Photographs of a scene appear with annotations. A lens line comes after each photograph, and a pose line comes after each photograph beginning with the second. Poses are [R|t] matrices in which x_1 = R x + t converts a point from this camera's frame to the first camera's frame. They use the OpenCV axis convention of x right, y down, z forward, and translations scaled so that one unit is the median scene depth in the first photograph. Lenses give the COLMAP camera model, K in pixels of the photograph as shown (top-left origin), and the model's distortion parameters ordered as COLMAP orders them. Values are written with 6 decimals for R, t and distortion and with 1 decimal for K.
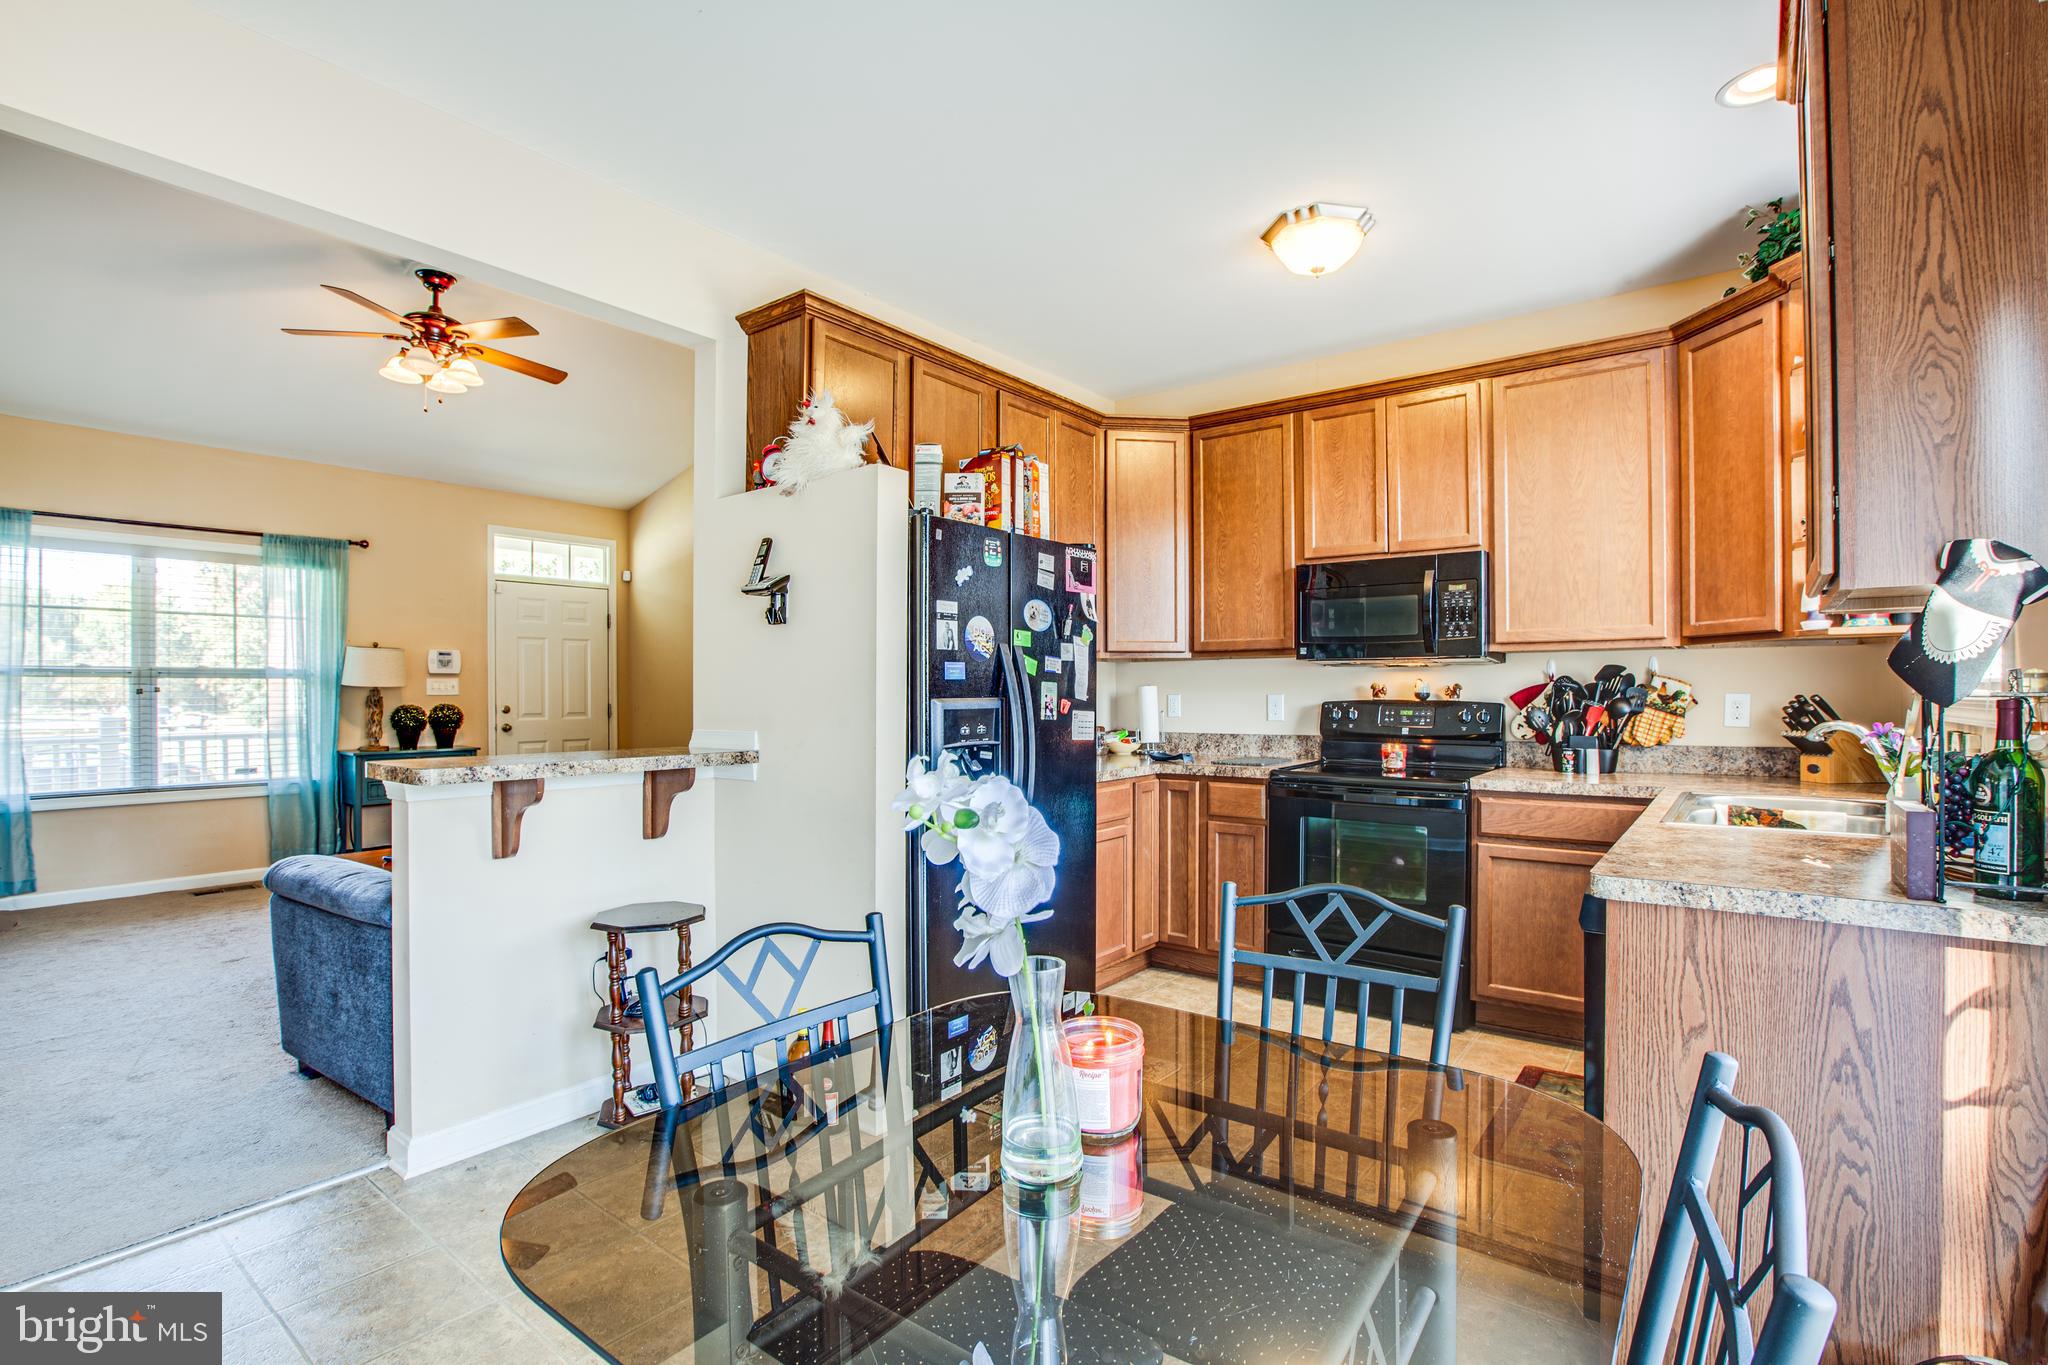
lens RADIAL K [[931.2, 0, 1019.2], [0, 931.2, 694.7], [0, 0, 1]] dist [-0.038317, -0.000196]
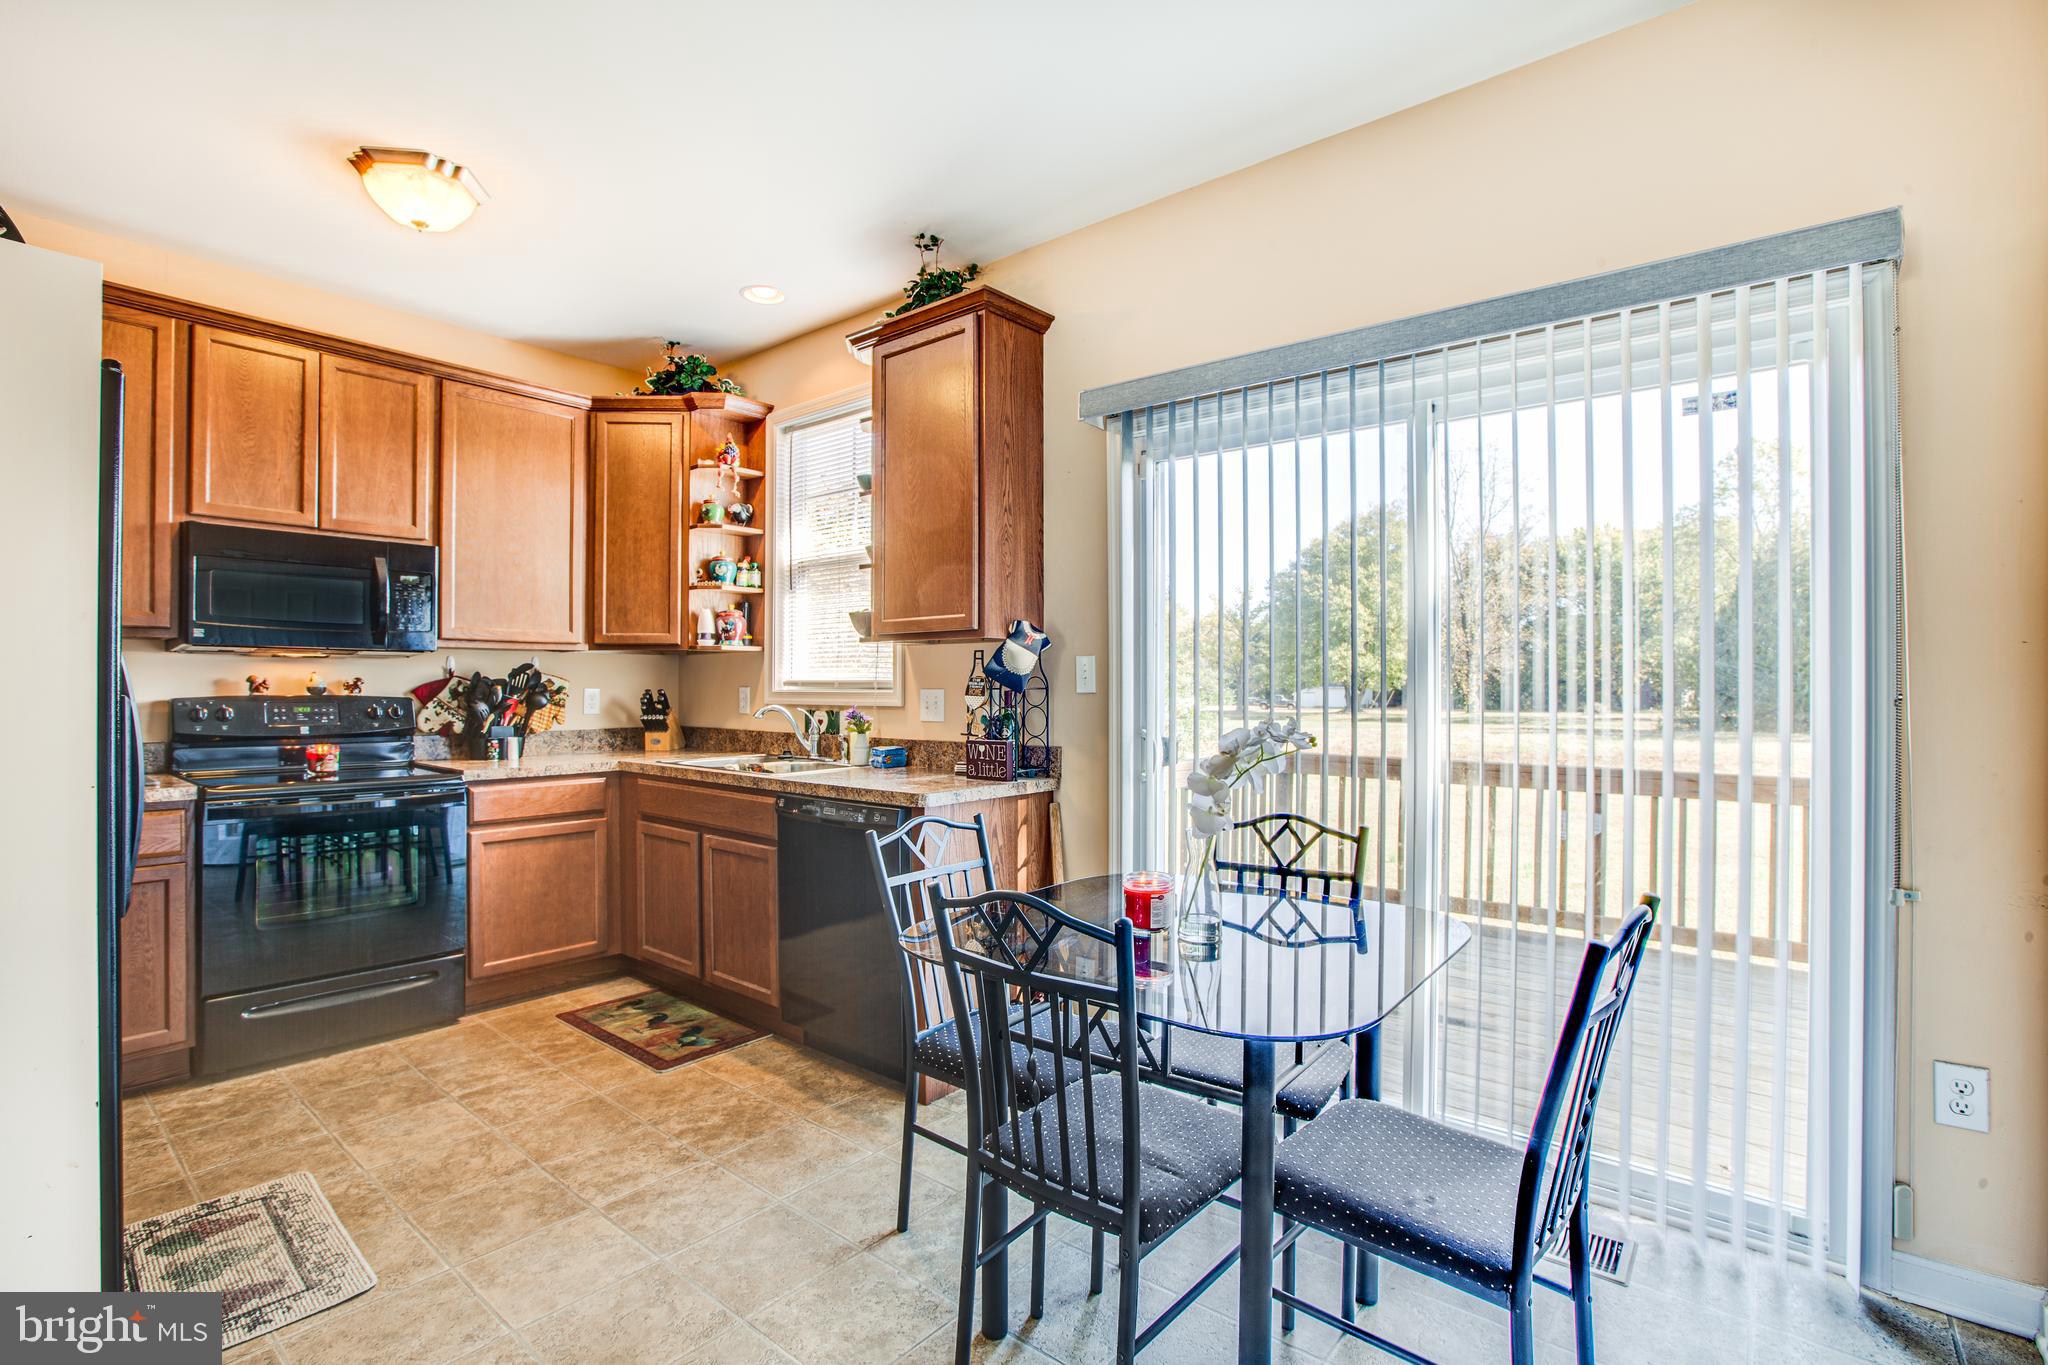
lens RADIAL K [[931.2, 0, 1018.0], [0, 931.2, 680.0], [0, 0, 1]] dist [-0.038317, -0.000196]
pose [[0.032329, 0.009445, 0.999433, -0.492154], [0.002079, 0.999953, -0.009517, 0.000851], [-0.999475, 0.002386, 0.032308, 0.337723]]
